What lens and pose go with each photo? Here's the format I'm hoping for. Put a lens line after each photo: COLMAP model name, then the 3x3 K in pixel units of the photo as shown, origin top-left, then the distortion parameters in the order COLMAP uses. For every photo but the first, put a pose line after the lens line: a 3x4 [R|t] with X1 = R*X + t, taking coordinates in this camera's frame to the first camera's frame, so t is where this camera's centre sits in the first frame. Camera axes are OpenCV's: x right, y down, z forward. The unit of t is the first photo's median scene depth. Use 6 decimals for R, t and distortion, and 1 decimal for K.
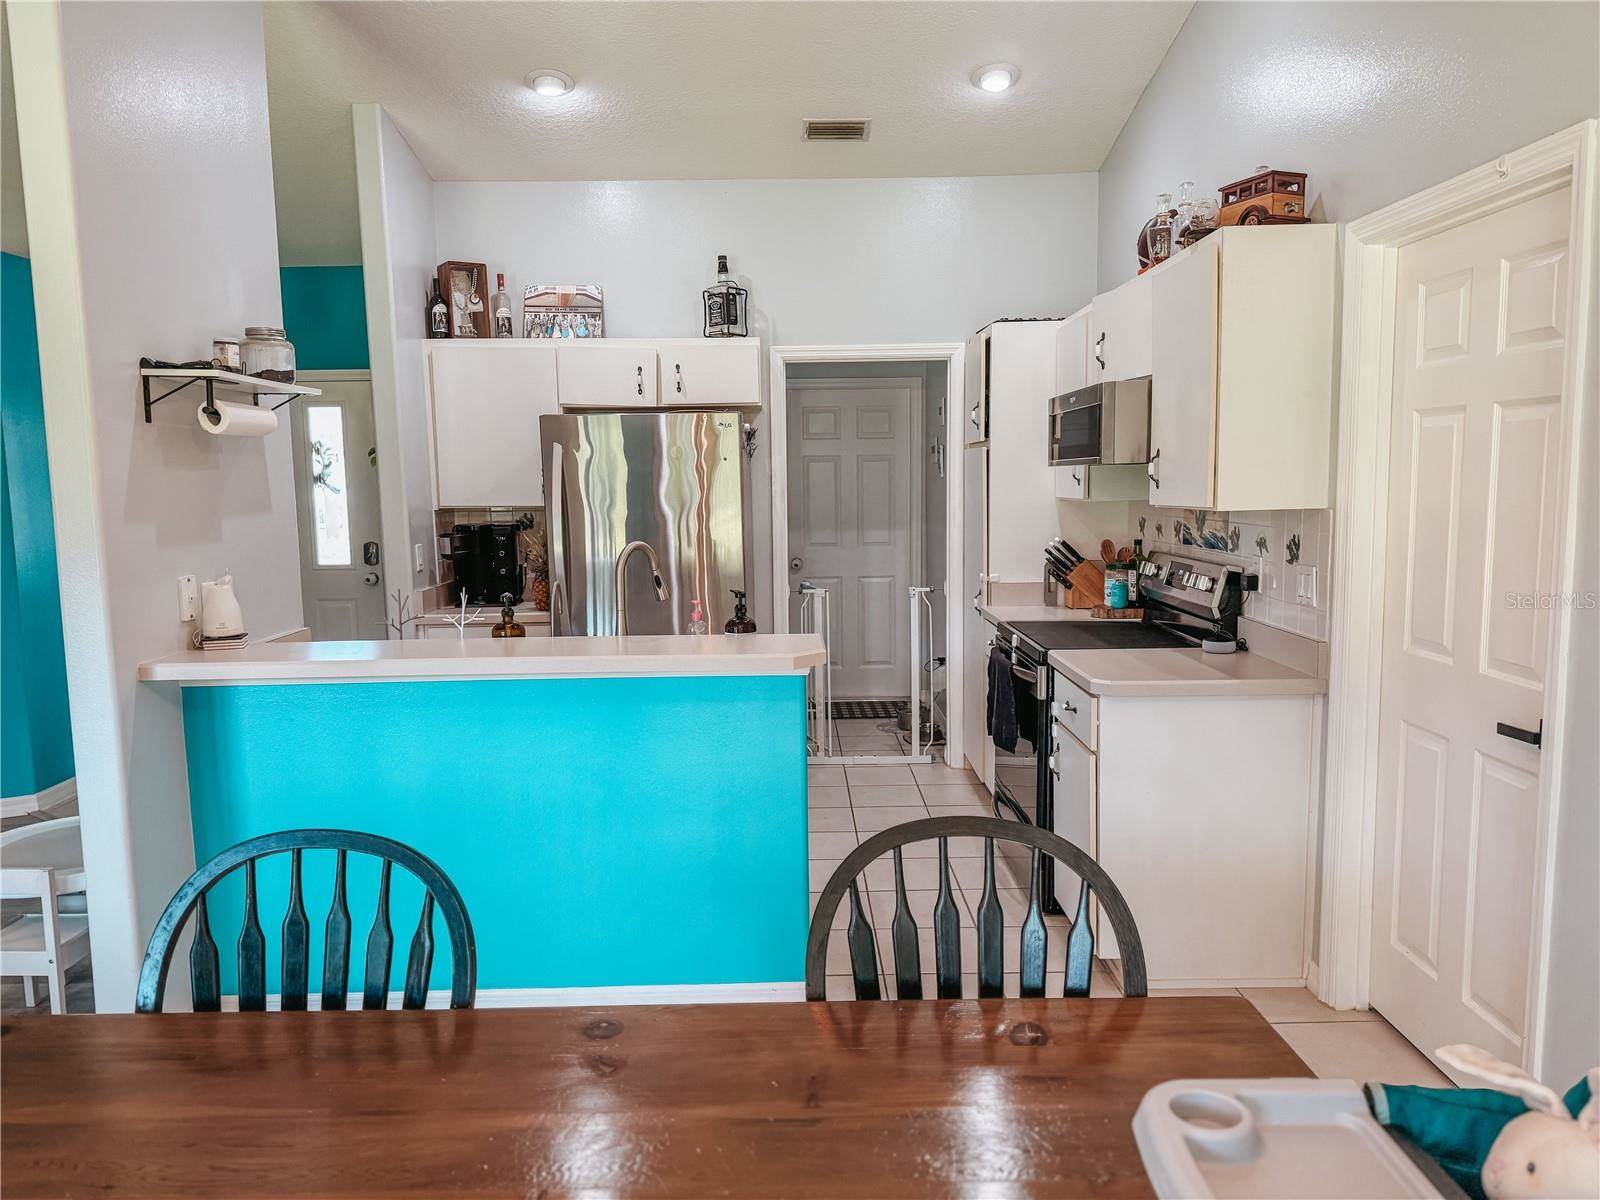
lens RADIAL K [[1138.3, 0, 800.0], [0, 1138.3, 600.0], [0, 0, 1]] dist [0.086444, -0.001655]
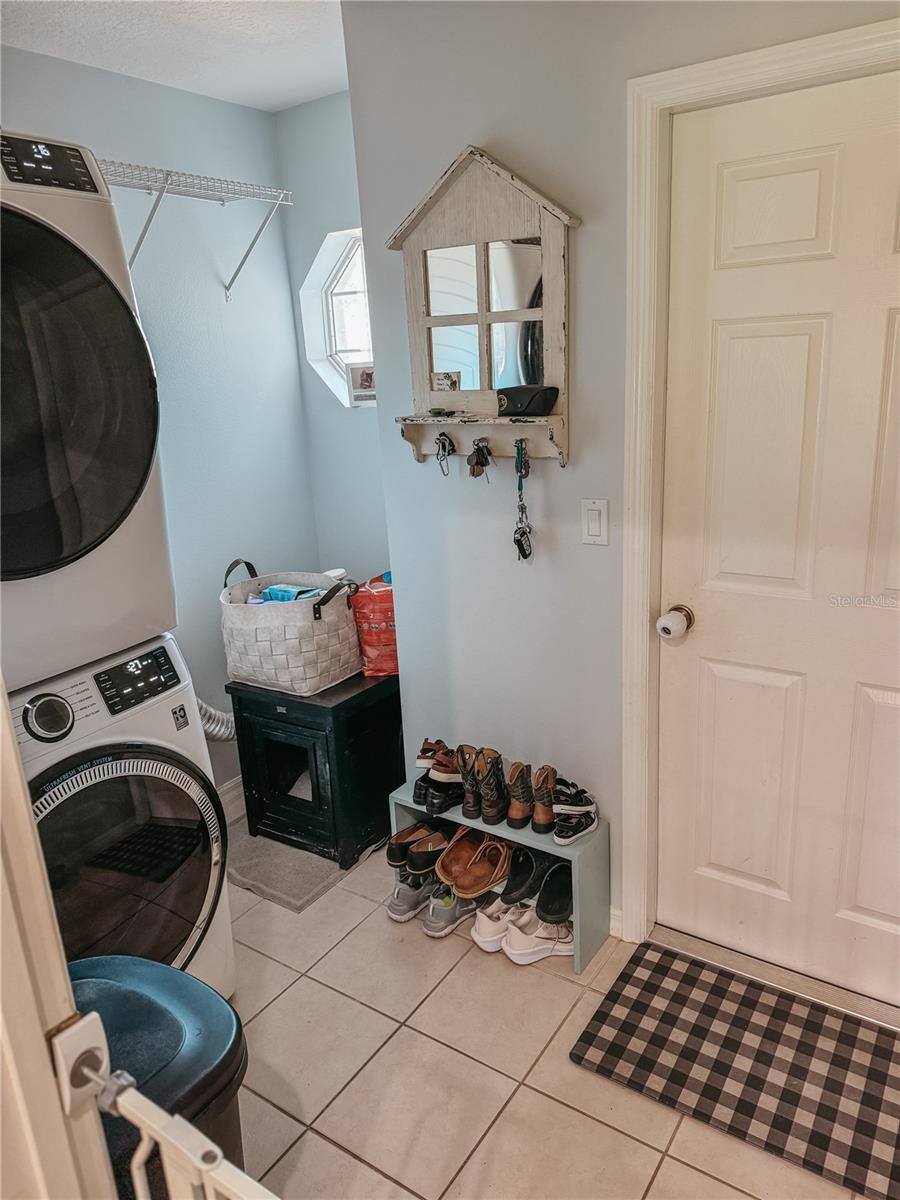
lens RADIAL K [[852.3, 0, 450.0], [0, 852.3, 600.0], [0, 0, 1]] dist [0.035805, -0.005960]
pose [[0.808974, 0.135755, -0.571954, 0.130531], [-0.004401, 0.974340, 0.225037, -0.136969], [0.587828, -0.179531, 0.788814, 0.986477]]
